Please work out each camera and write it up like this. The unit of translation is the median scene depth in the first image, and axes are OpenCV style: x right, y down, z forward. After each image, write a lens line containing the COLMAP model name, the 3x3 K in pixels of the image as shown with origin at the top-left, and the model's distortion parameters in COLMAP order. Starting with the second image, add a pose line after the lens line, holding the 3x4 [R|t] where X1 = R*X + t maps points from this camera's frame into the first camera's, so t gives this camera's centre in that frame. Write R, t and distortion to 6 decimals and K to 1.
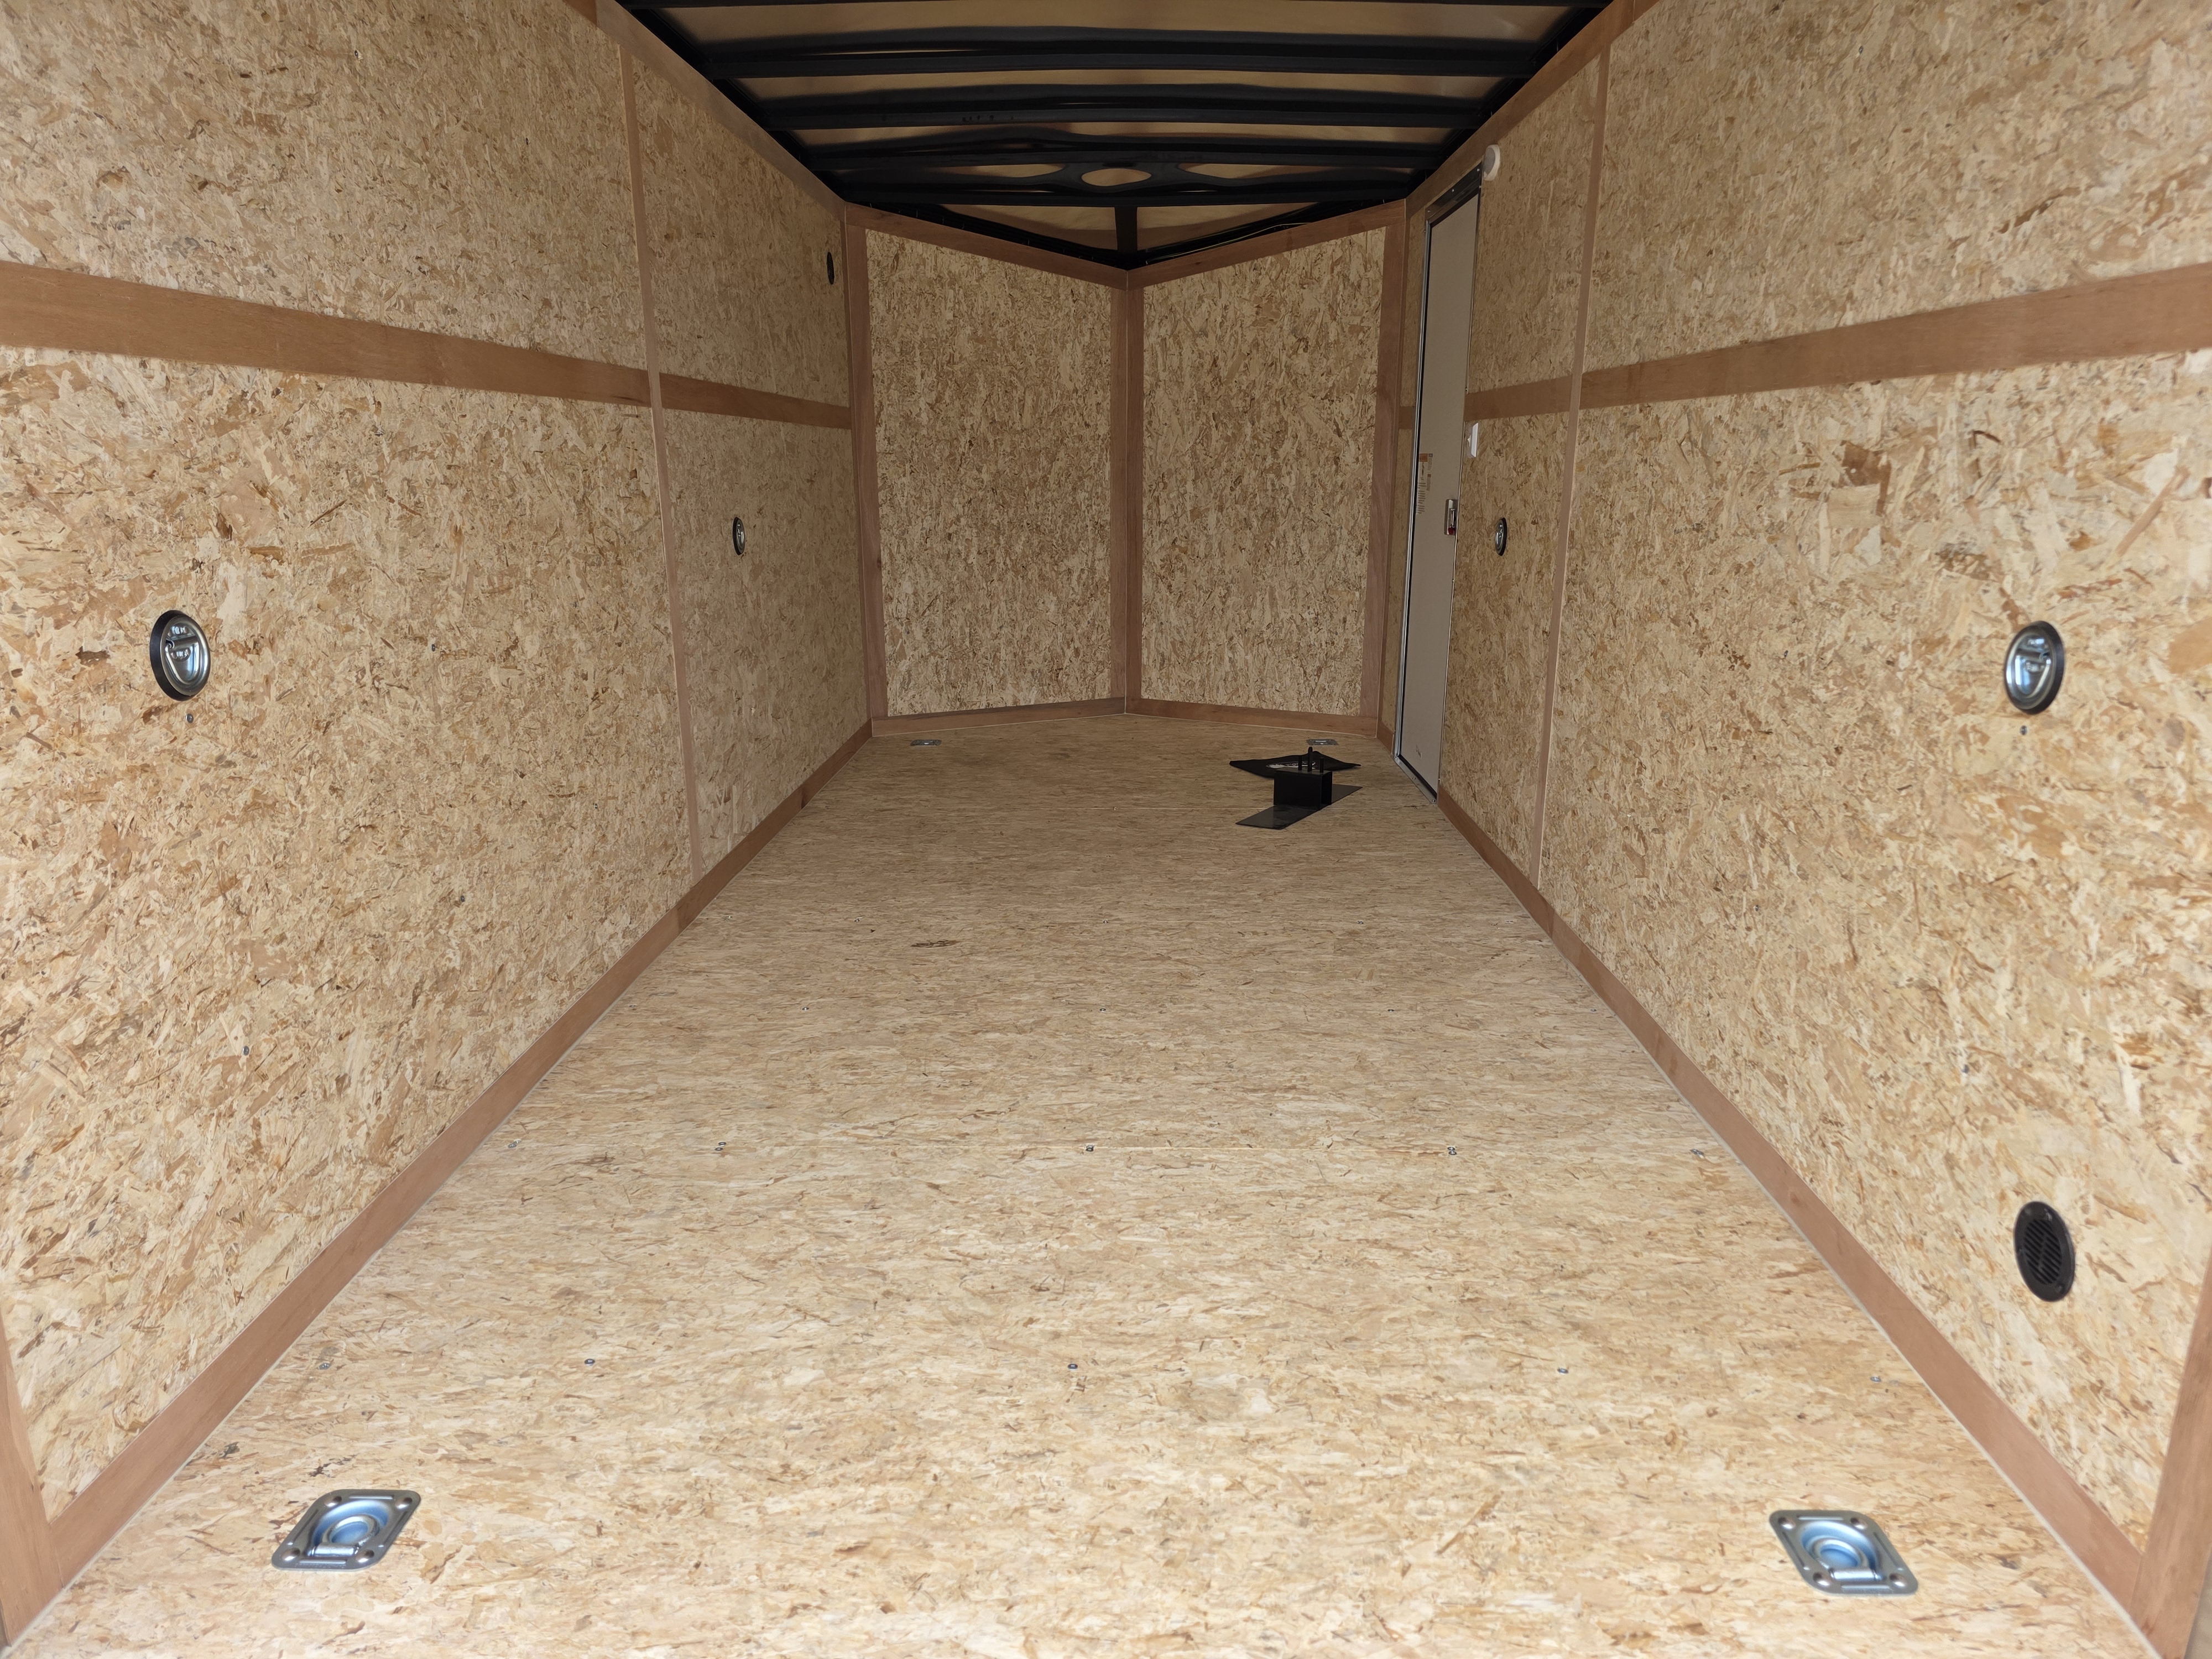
lens RADIAL K [[1484.0, 0, 1108.1], [0, 1484.0, 893.8], [0, 0, 1]] dist [0.052235, -0.042626]
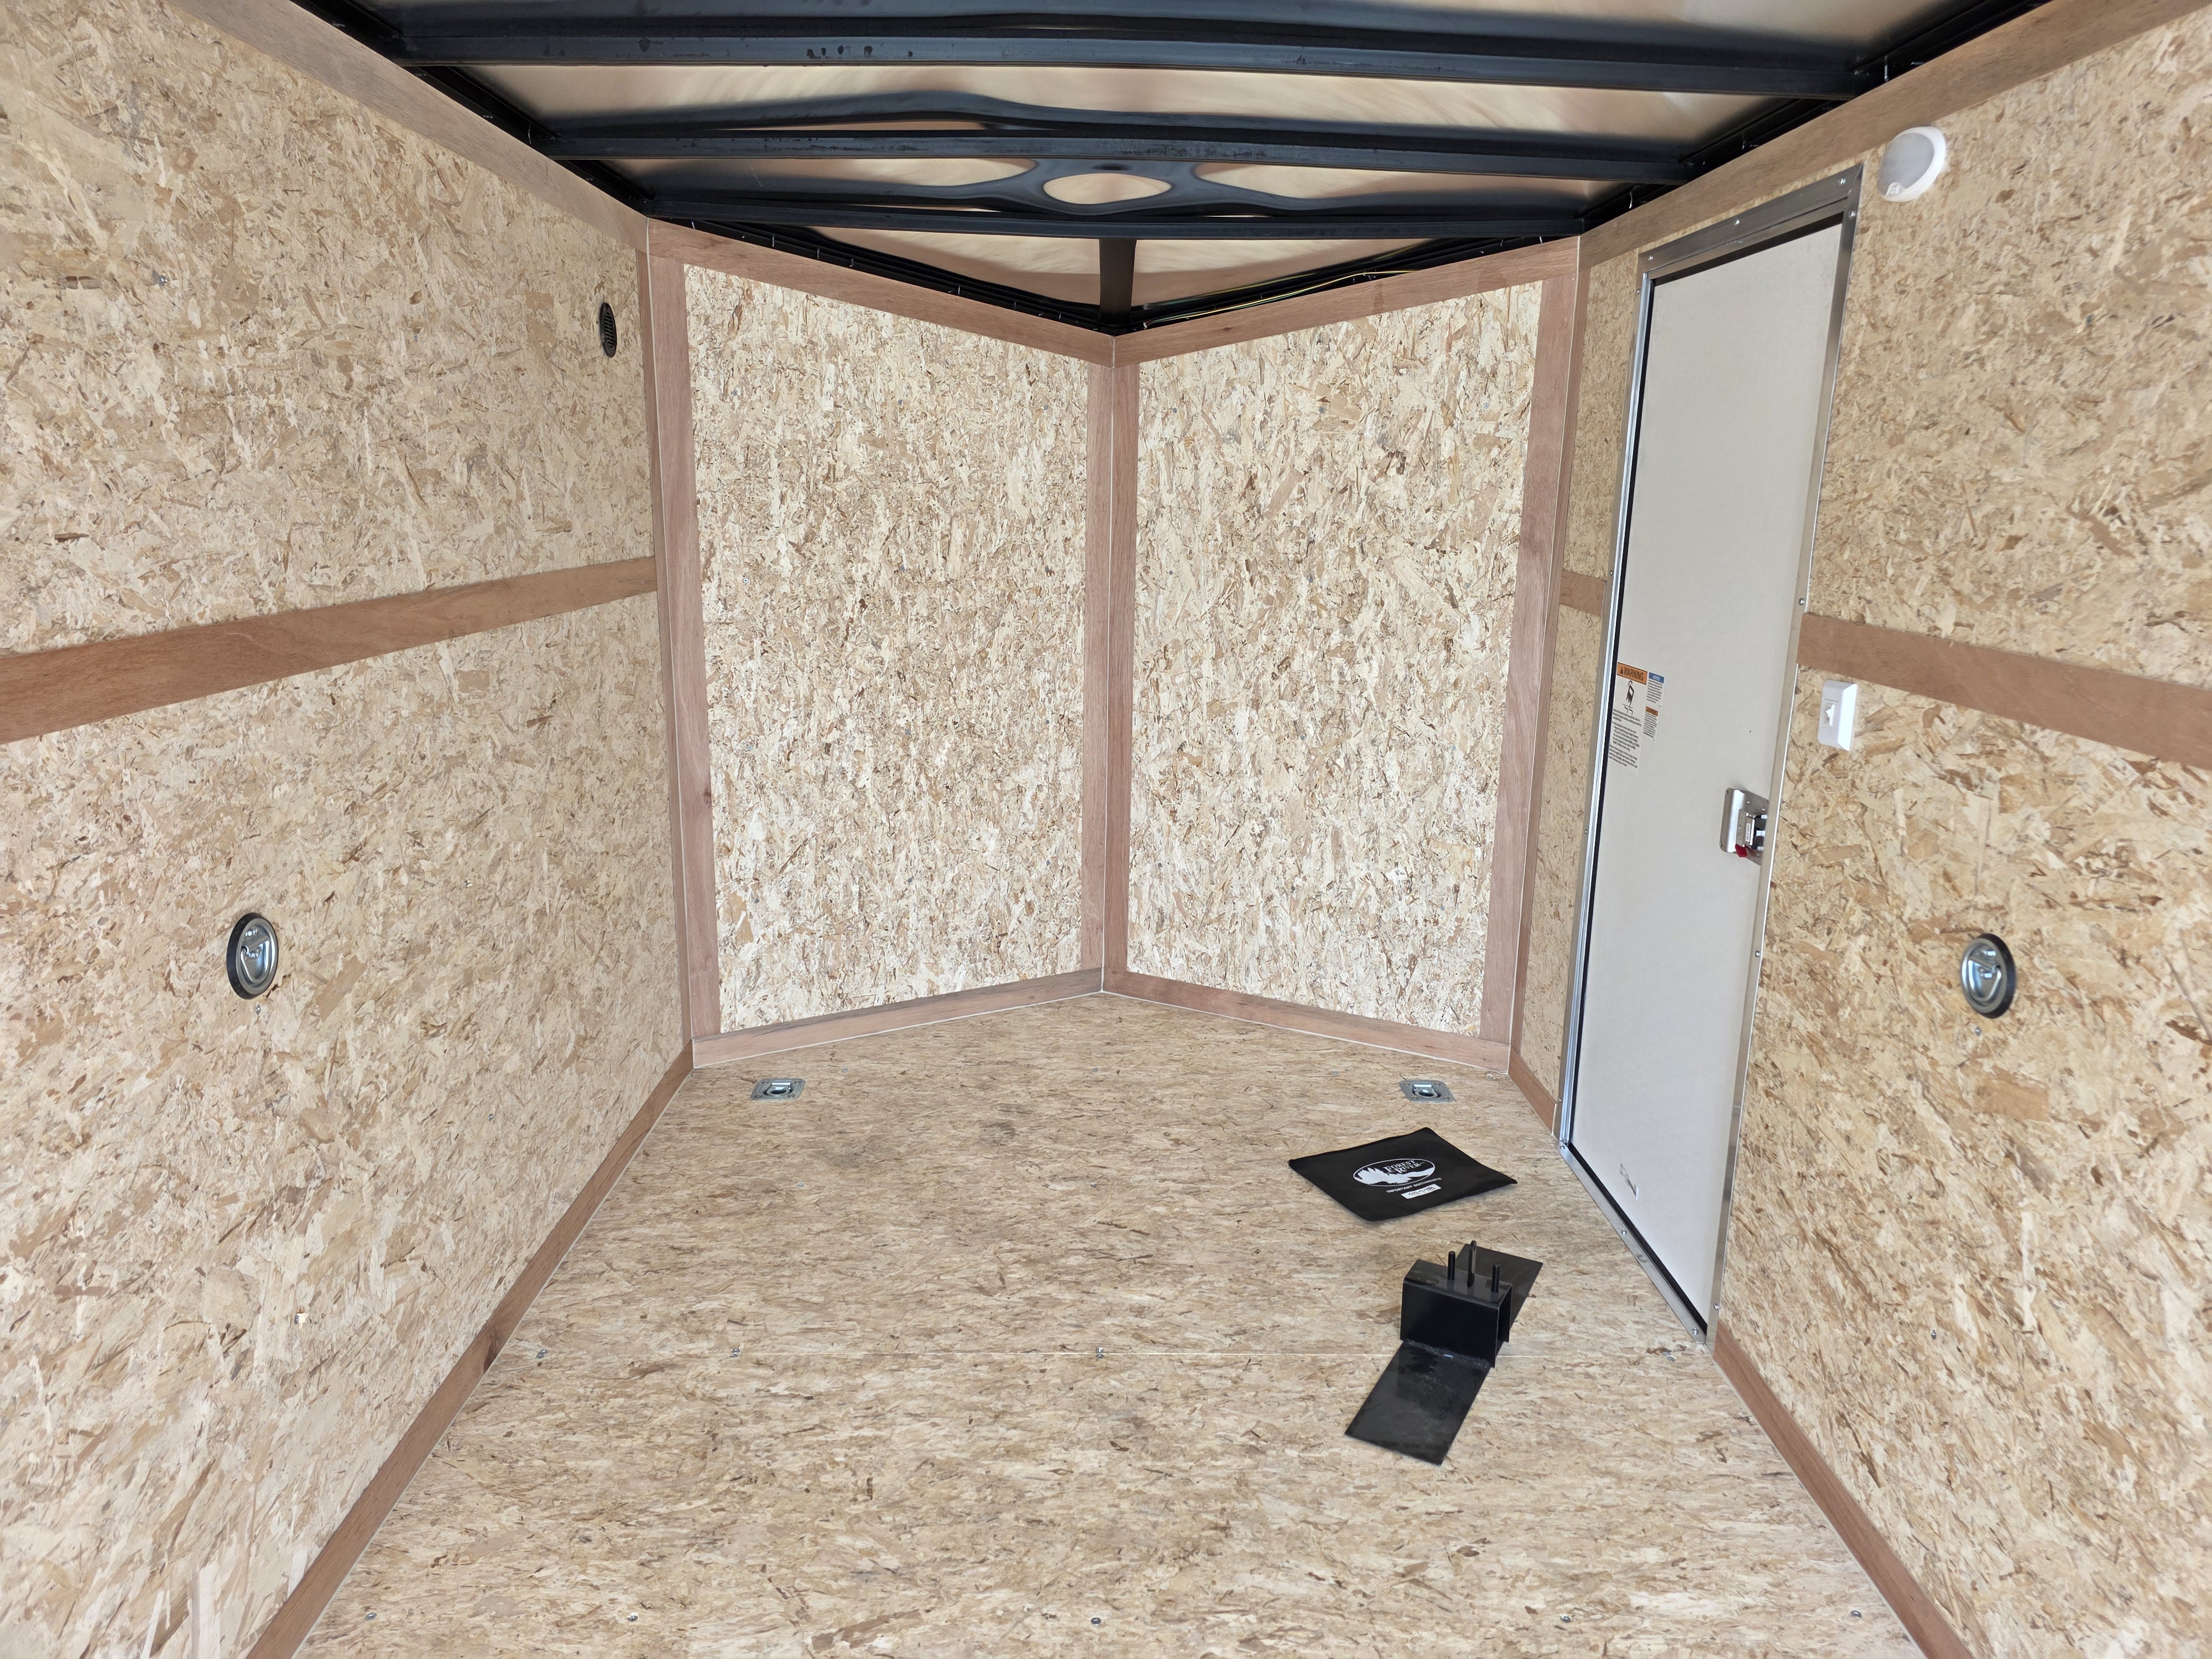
lens RADIAL K [[1484.0, 0, 1110.7], [0, 1484.0, 850.6], [0, 0, 1]] dist [0.052235, -0.042626]
pose [[0.999285, 0.009365, 0.036641, -0.010269], [-0.007750, 0.999003, -0.043965, -0.173014], [-0.037017, 0.043650, 0.998361, 0.380788]]
